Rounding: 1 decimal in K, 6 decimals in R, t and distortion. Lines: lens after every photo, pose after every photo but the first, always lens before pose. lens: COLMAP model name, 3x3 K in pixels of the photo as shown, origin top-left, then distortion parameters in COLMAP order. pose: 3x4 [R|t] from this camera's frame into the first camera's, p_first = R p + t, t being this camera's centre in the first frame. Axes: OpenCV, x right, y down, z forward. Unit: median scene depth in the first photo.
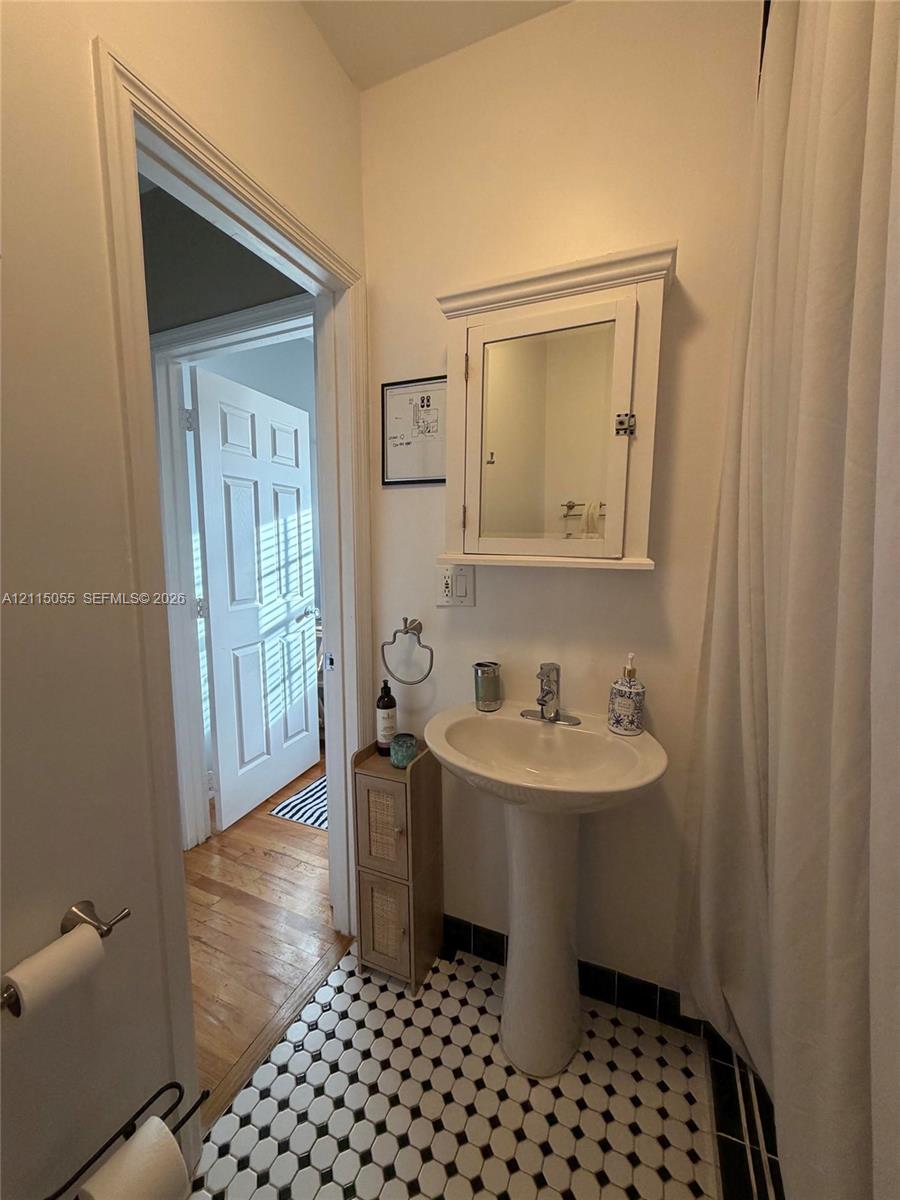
lens RADIAL K [[477.8, 0, 451.2], [0, 477.8, 601.2], [0, 0, 1]] dist [0.004071, -0.003148]
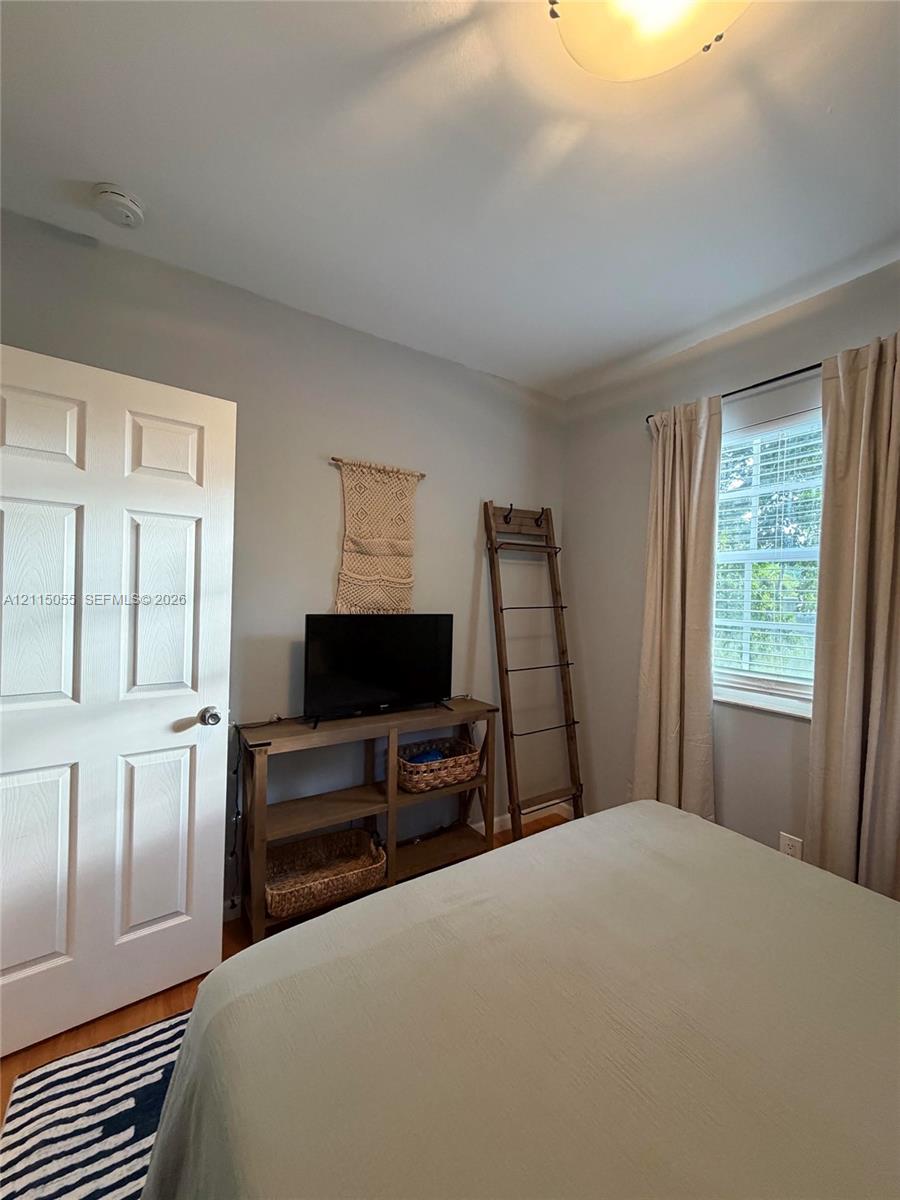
lens RADIAL K [[477.8, 0, 452.2], [0, 477.8, 597.2], [0, 0, 1]] dist [0.004071, -0.003148]
pose [[0.826728, 0.029136, -0.561846, 0.308611], [-0.102206, 0.989819, -0.099061, -0.103059], [0.553240, 0.139320, 0.821289, 0.642882]]
